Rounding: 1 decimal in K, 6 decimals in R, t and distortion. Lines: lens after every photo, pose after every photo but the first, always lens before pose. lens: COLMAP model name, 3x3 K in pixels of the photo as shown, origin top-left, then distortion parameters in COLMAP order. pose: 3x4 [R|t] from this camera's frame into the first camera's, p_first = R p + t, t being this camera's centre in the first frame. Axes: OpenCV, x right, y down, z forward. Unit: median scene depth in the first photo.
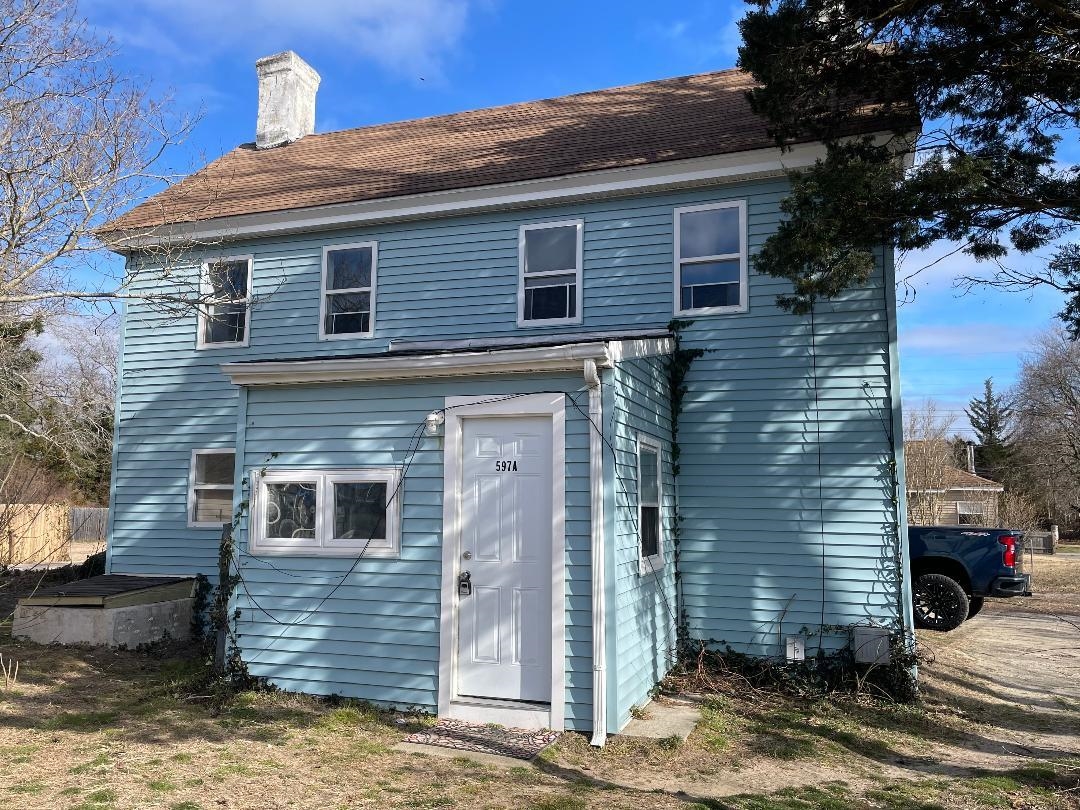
lens RADIAL K [[865.9, 0, 534.2], [0, 865.9, 399.9], [0, 0, 1]] dist [0.086676, -0.041253]
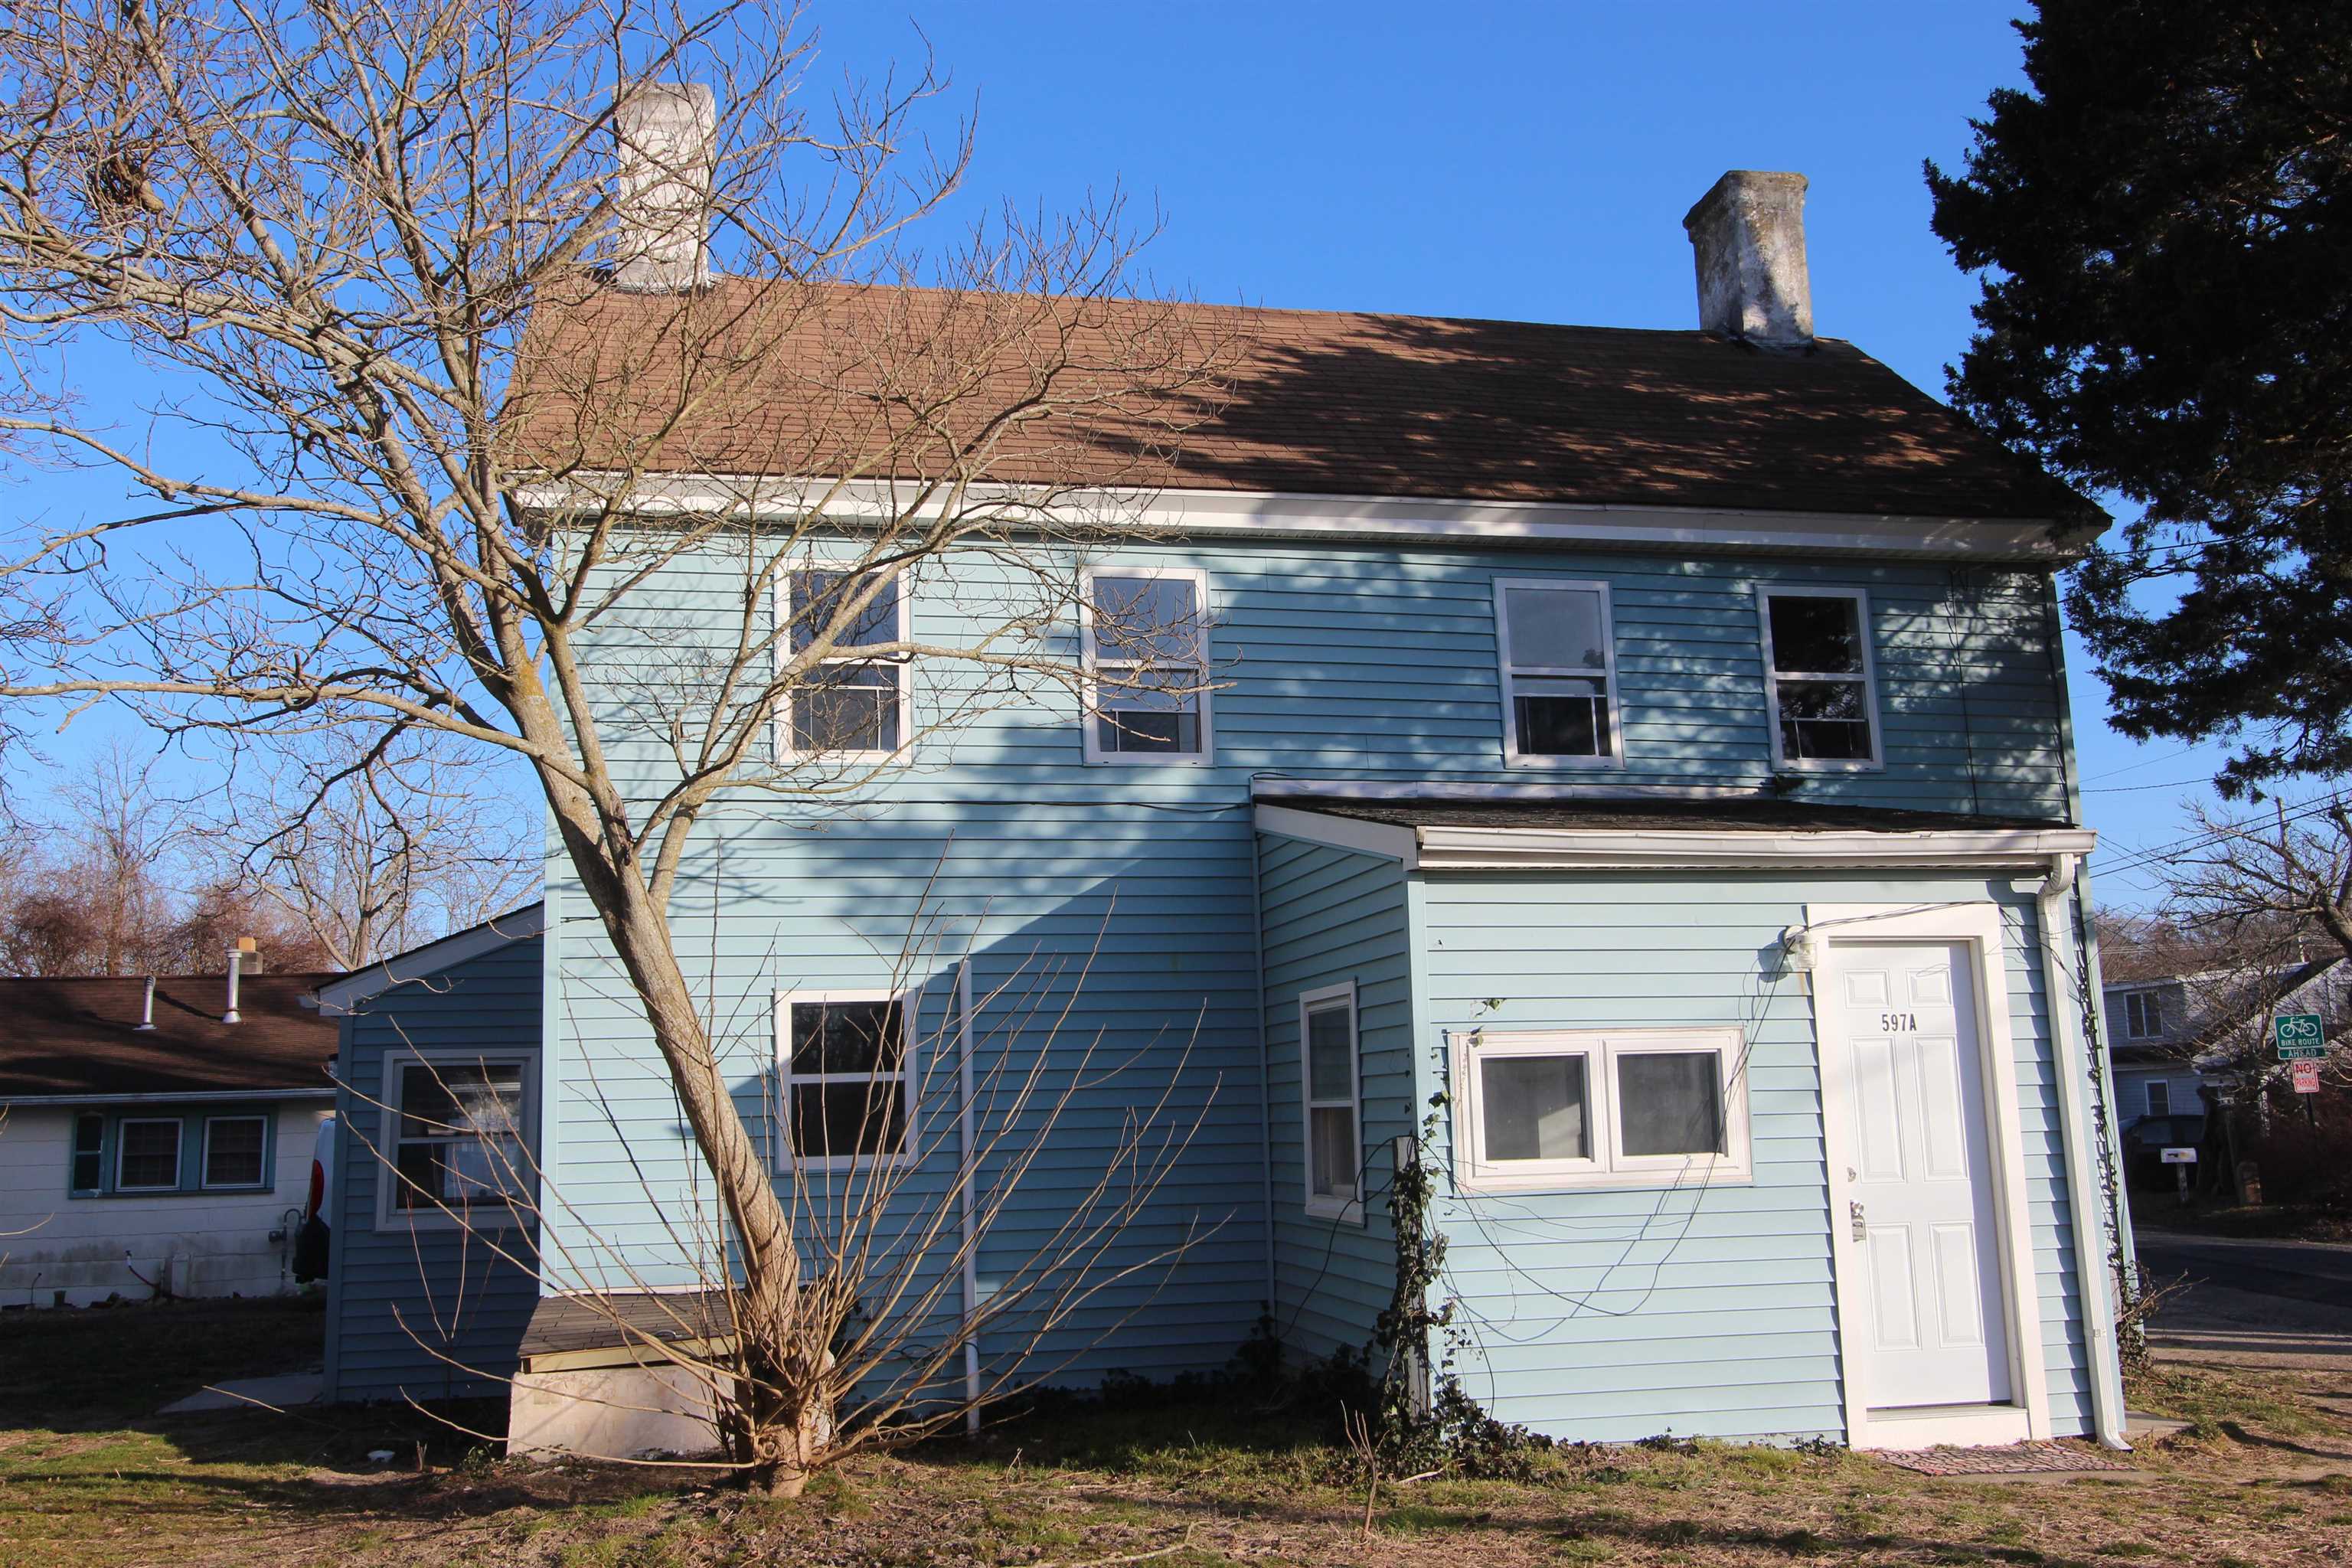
lens RADIAL K [[2037.1, 0, 1180.3], [0, 2037.1, 777.8], [0, 0, 1]] dist [-0.006965, 0.014243]
pose [[0.851600, 0.058898, 0.520874, -1.017715], [-0.031171, 0.997599, -0.061841, 0.008651], [-0.523265, 0.036427, 0.851391, 0.042569]]
